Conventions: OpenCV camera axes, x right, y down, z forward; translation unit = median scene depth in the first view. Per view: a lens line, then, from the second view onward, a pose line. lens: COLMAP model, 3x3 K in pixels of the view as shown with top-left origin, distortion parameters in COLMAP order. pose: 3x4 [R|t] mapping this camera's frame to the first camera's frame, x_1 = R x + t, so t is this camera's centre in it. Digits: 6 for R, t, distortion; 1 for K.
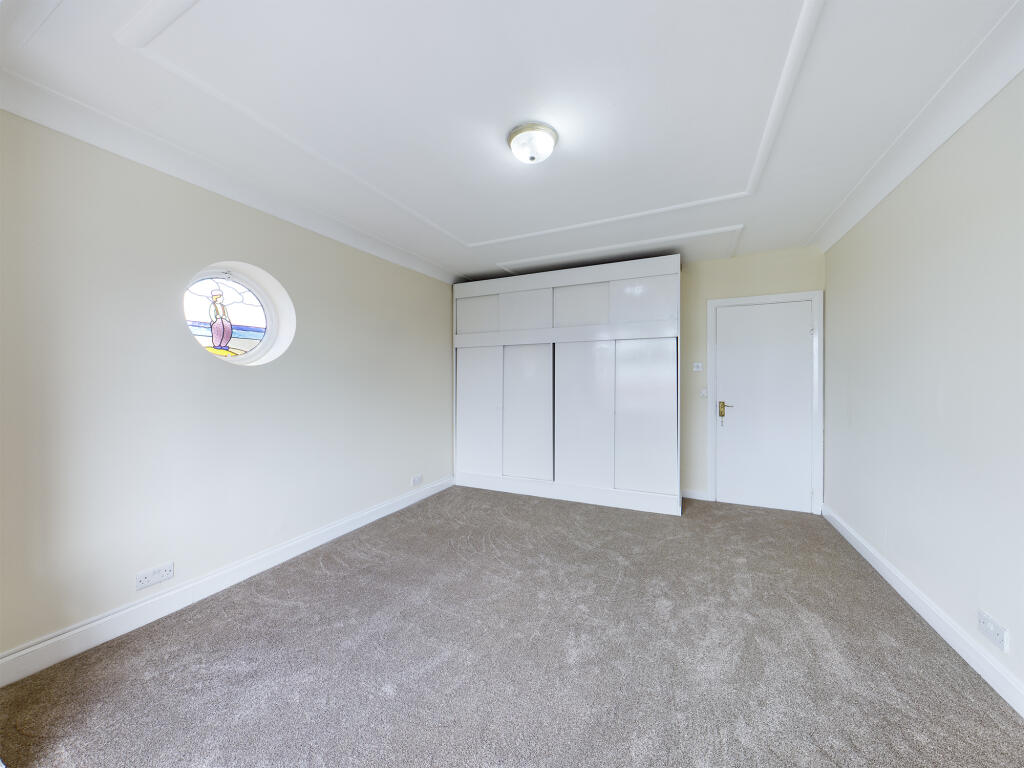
lens RADIAL K [[372.1, 0, 511.7], [0, 372.1, 381.8], [0, 0, 1]] dist [-0.000462, -0.000190]
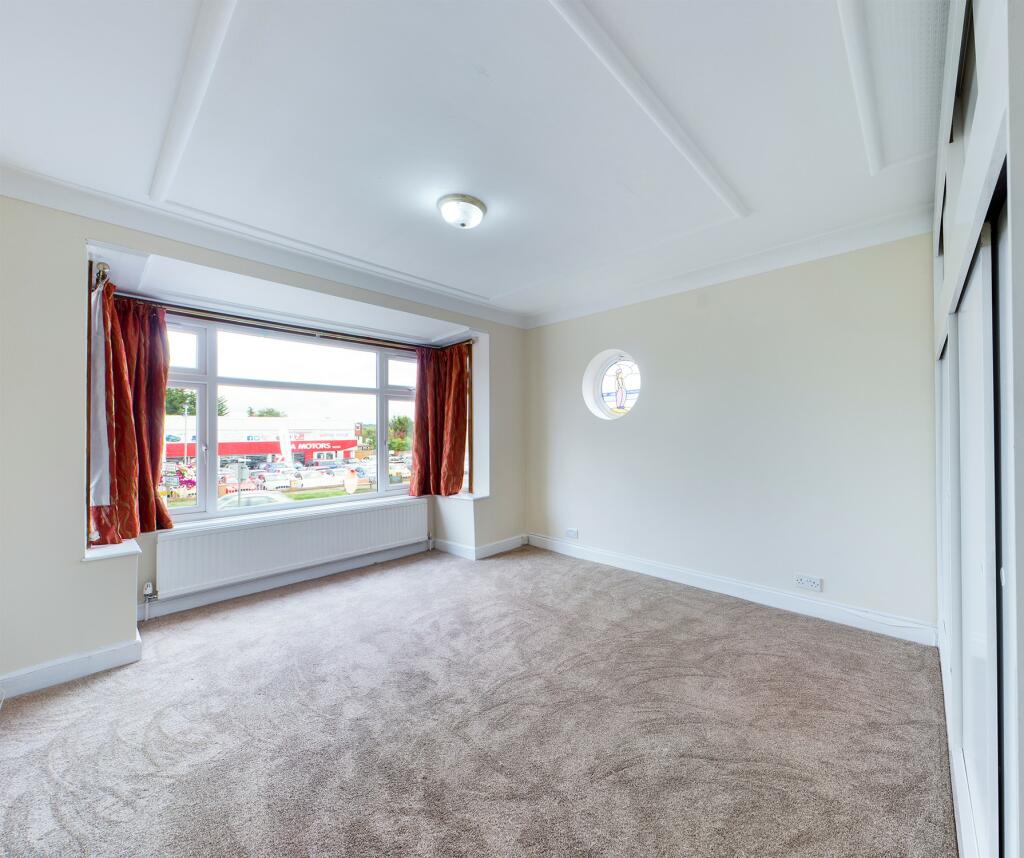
lens RADIAL K [[410.6, 0, 512.1], [0, 410.6, 429.0], [0, 0, 1]] dist [-0.002640, -0.000496]
pose [[-0.335168, 0.000980, -0.942158, 0.883486], [0.001207, 0.999999, 0.000611, -0.008604], [0.942158, -0.000933, -0.335168, 1.122625]]
